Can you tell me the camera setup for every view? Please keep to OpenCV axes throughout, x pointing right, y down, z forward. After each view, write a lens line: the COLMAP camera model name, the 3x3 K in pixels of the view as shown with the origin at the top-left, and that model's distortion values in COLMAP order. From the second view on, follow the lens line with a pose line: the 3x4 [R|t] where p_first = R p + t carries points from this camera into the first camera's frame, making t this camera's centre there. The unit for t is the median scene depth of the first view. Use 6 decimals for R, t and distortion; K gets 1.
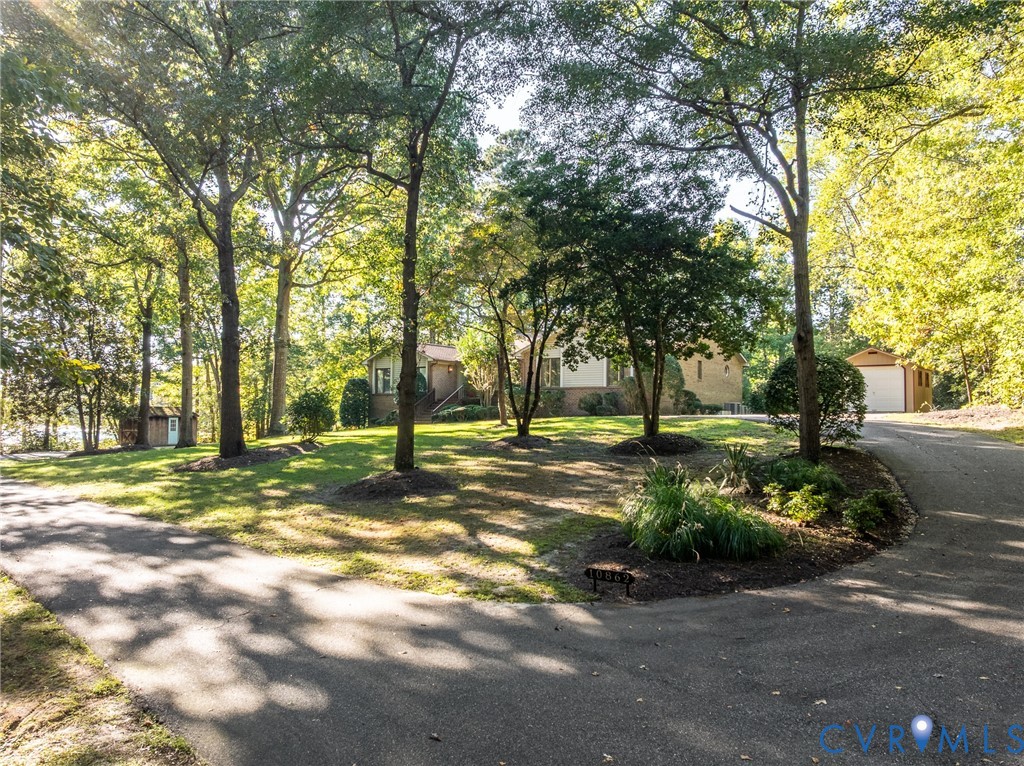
lens RADIAL K [[826.9, 0, 505.3], [0, 826.9, 377.6], [0, 0, 1]] dist [-0.027720, -0.010464]
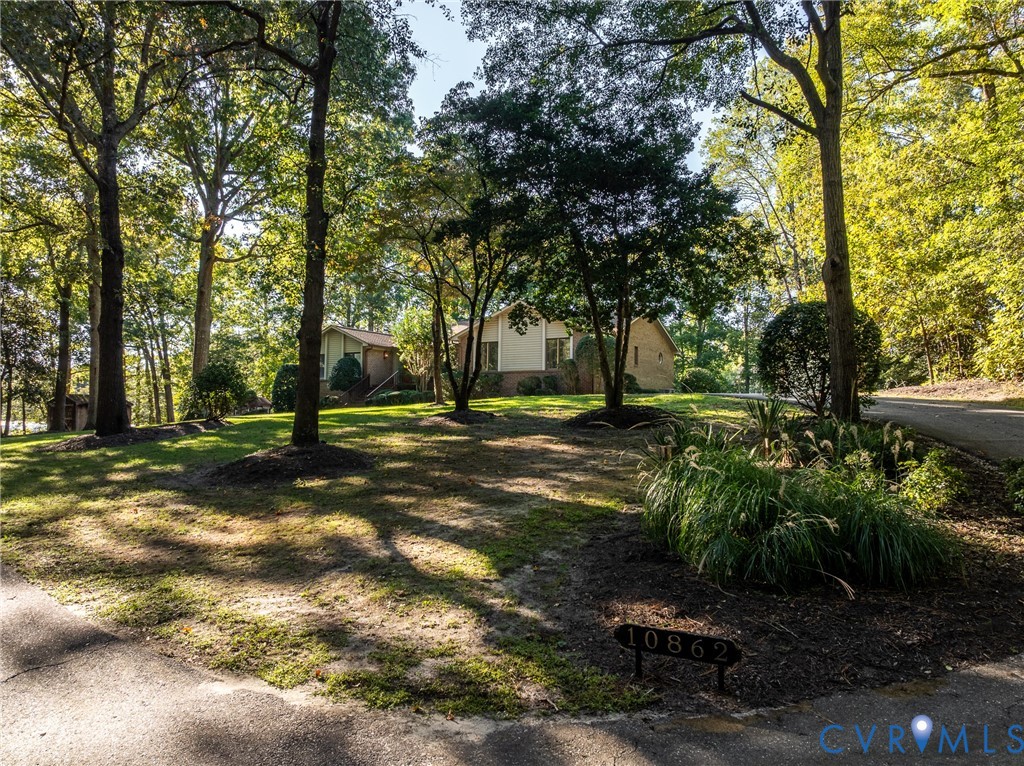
lens RADIAL K [[720.9, 0, 518.8], [0, 720.9, 383.5], [0, 0, 1]] dist [-0.051035, 0.020501]
pose [[0.994376, 0.005794, 0.105748, 0.001421], [-0.006084, 0.999979, 0.002424, 0.043521], [-0.105731, -0.003053, 0.994390, 0.269118]]
